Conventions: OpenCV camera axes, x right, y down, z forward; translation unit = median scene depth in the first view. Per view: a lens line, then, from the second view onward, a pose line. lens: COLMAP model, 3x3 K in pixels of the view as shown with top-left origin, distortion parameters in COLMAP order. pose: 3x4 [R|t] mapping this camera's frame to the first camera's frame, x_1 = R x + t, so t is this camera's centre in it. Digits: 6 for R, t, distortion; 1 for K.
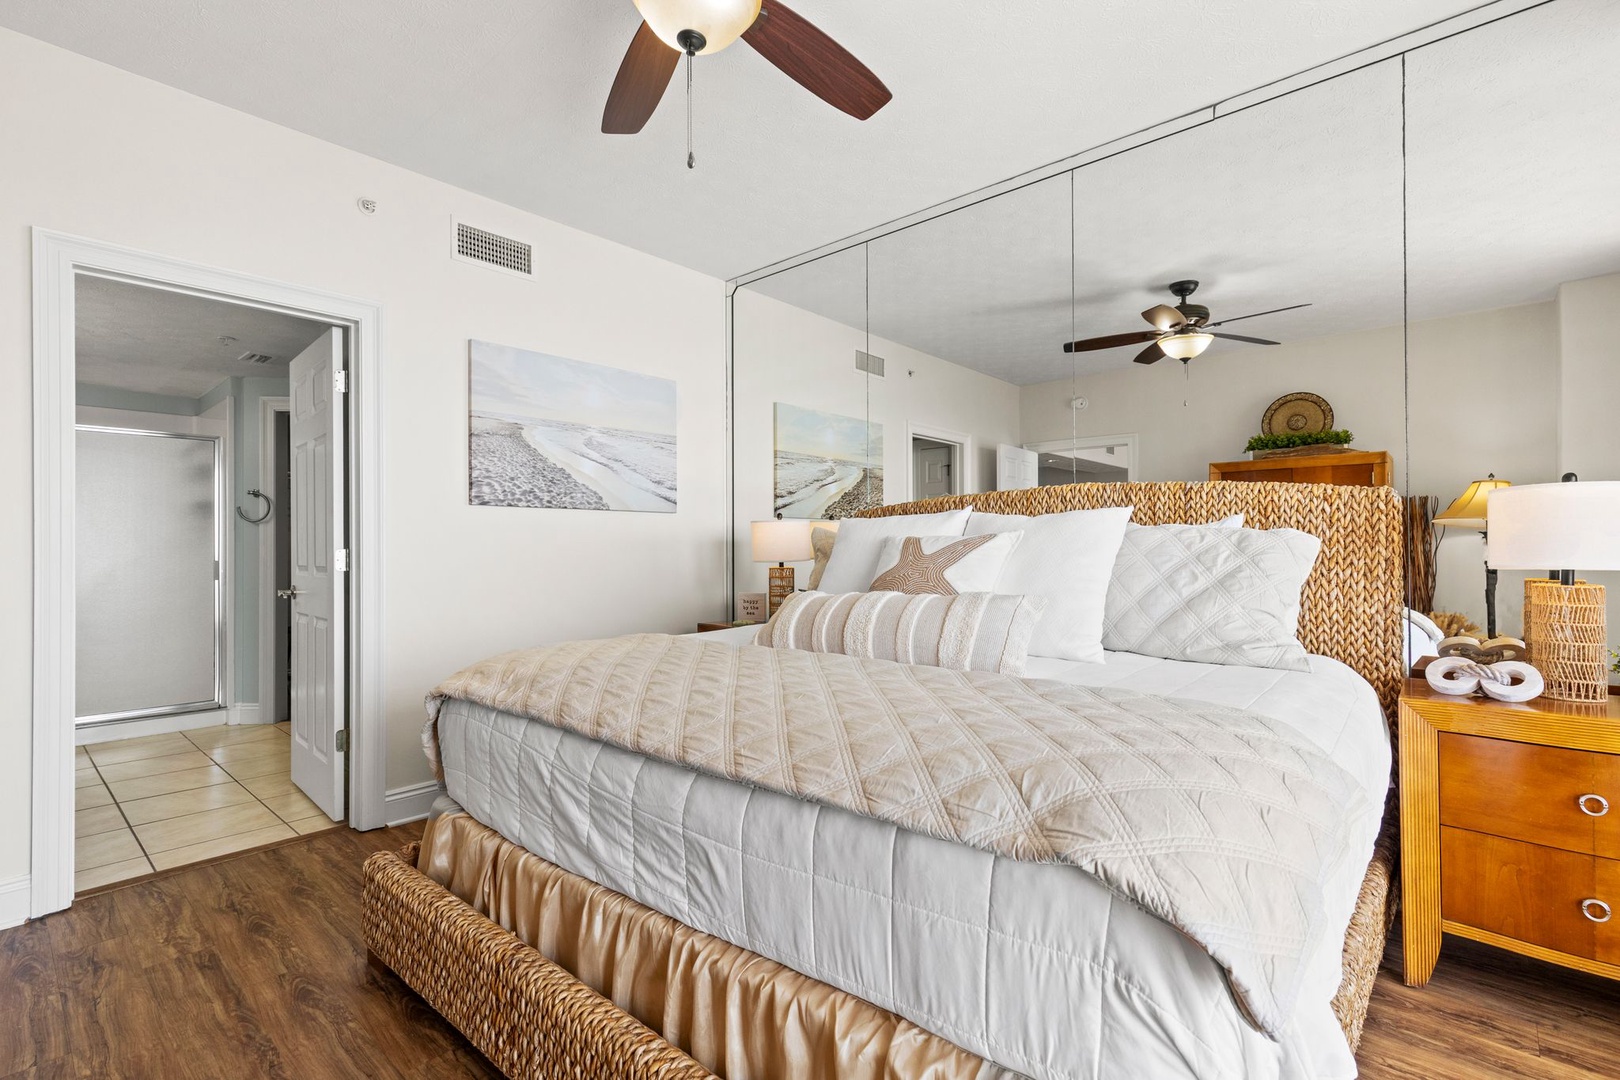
lens RADIAL K [[764.9, 0, 808.5], [0, 764.9, 542.8], [0, 0, 1]] dist [-0.019080, -0.000197]
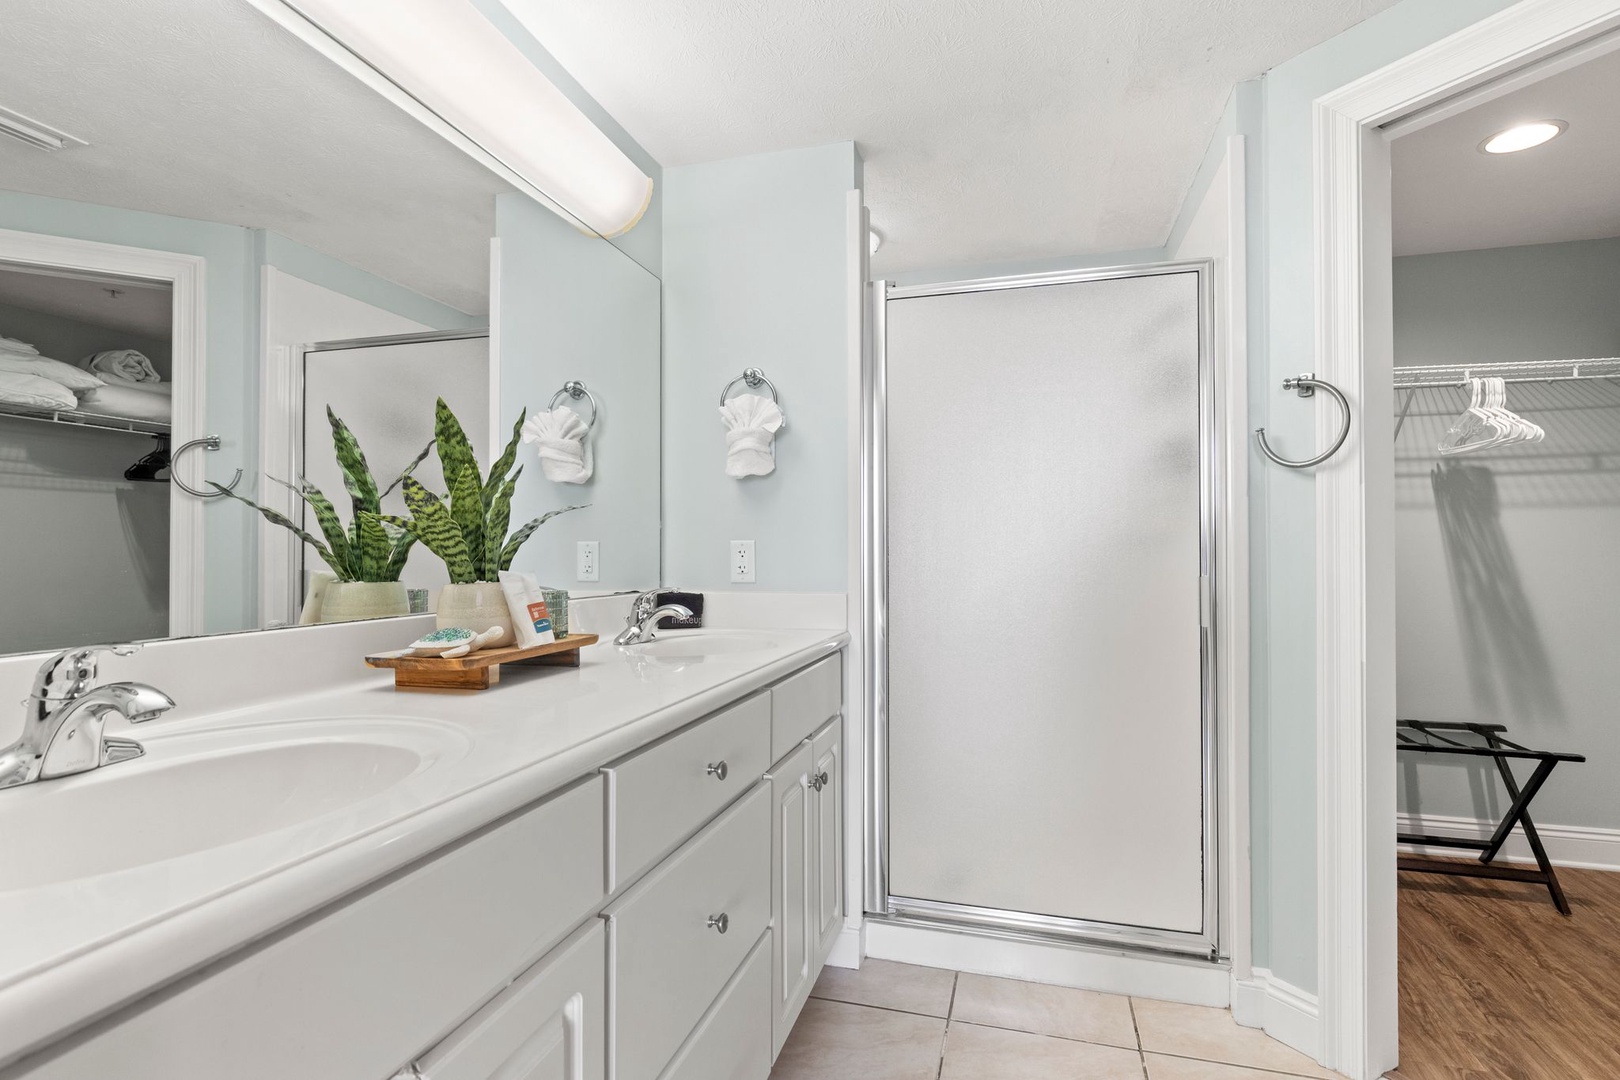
lens RADIAL K [[764.9, 0, 810.2], [0, 764.9, 541.9], [0, 0, 1]] dist [-0.019080, -0.000197]
pose [[0.434598, -0.004480, -0.900613, -0.513757], [0.003562, 0.999988, -0.003255, 0.007778], [0.900617, -0.001793, 0.434609, 0.640184]]
